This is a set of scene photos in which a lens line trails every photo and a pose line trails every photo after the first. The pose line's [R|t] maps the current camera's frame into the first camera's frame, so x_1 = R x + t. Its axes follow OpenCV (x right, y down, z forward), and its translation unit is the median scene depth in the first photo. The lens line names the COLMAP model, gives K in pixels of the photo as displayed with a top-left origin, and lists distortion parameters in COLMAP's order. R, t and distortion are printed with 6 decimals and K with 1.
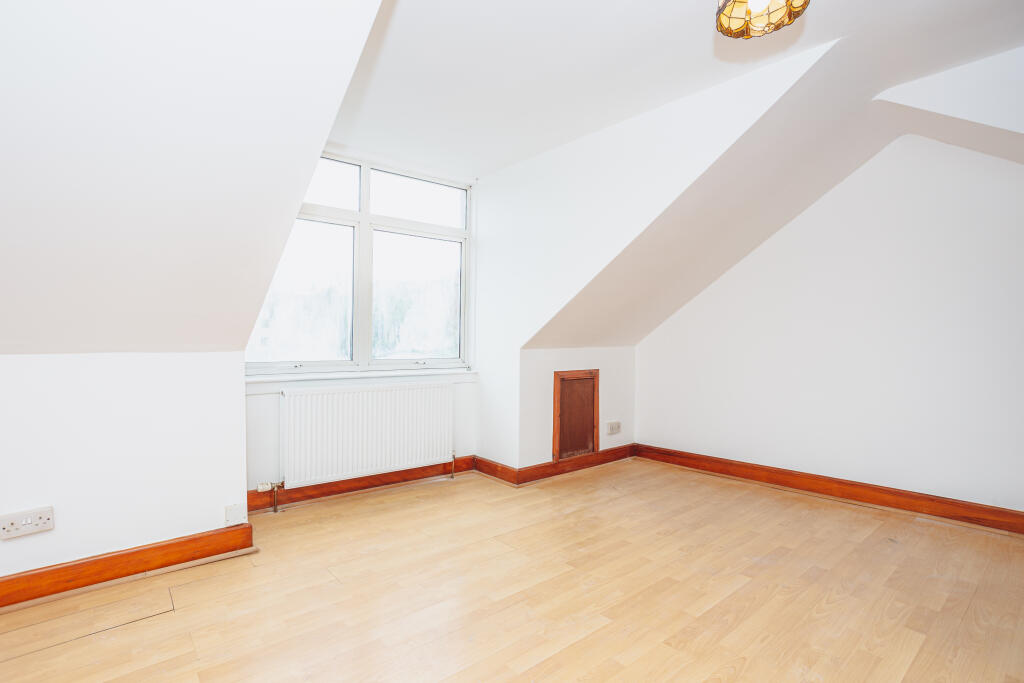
lens RADIAL K [[500.8, 0, 500.0], [0, 500.8, 340.5], [0, 0, 1]] dist [-0.056339, 0.032247]
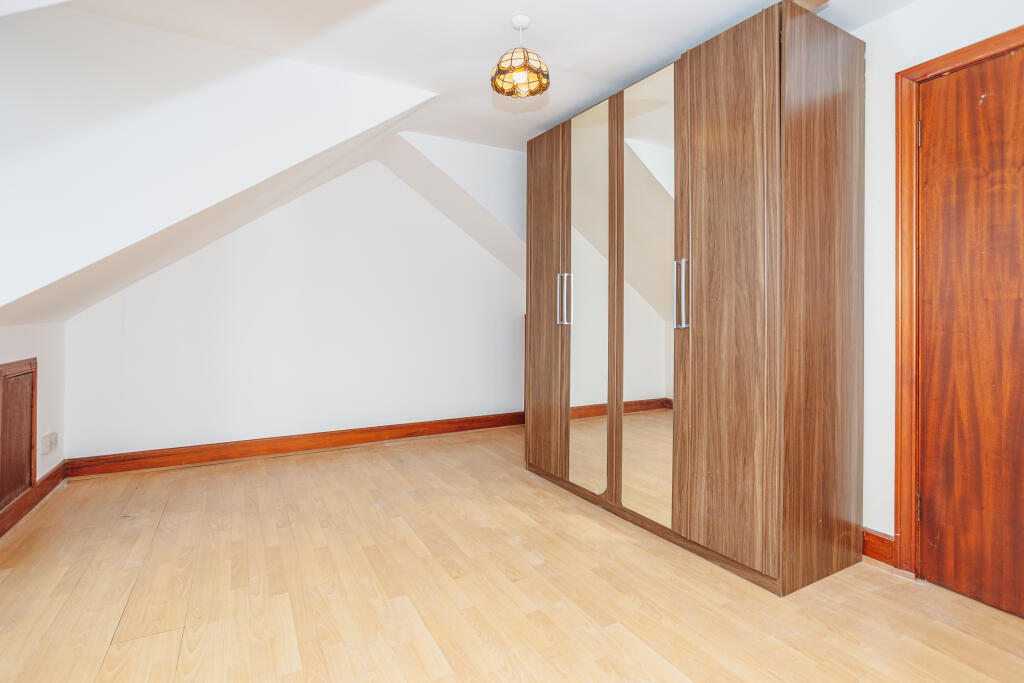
lens RADIAL K [[506.3, 0, 514.4], [0, 506.3, 311.7], [0, 0, 1]] dist [-0.055833, 0.034201]
pose [[0.187919, 0.008346, 0.982149, -0.416160], [-0.001427, 0.999965, -0.008224, 0.003698], [-0.982184, 0.000144, 0.187924, 0.345205]]
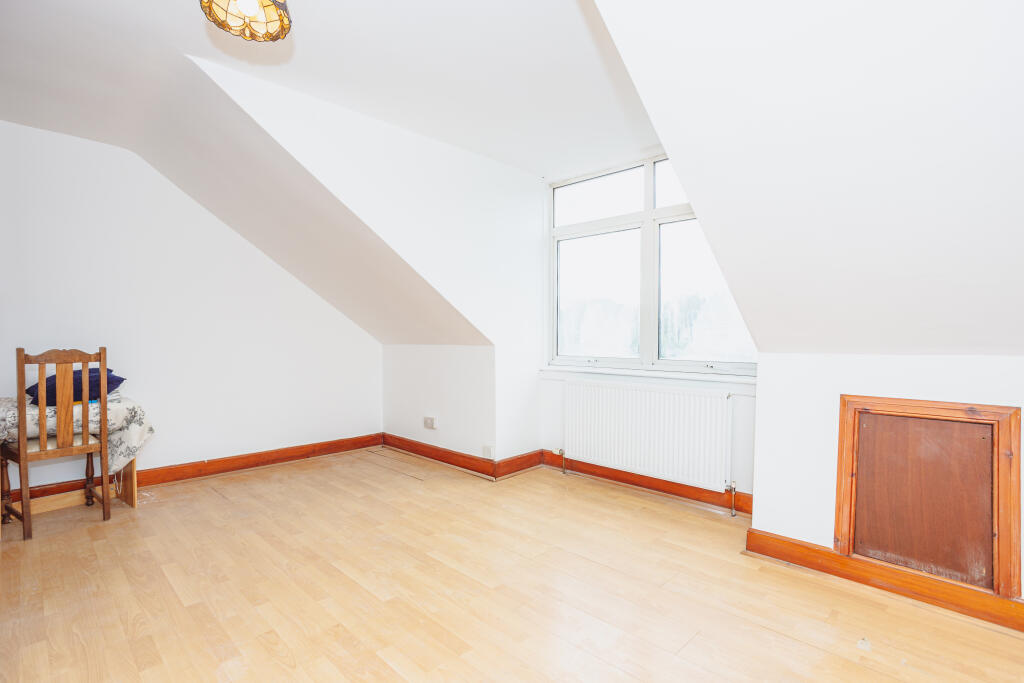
lens RADIAL K [[500.8, 0, 500.0], [0, 500.8, 340.5], [0, 0, 1]] dist [-0.056339, 0.032247]
pose [[0.085471, 0.002922, -0.996336, 0.755004], [-0.006244, 0.999978, 0.002397, 0.001038], [0.996321, 0.006016, 0.085487, 0.667222]]
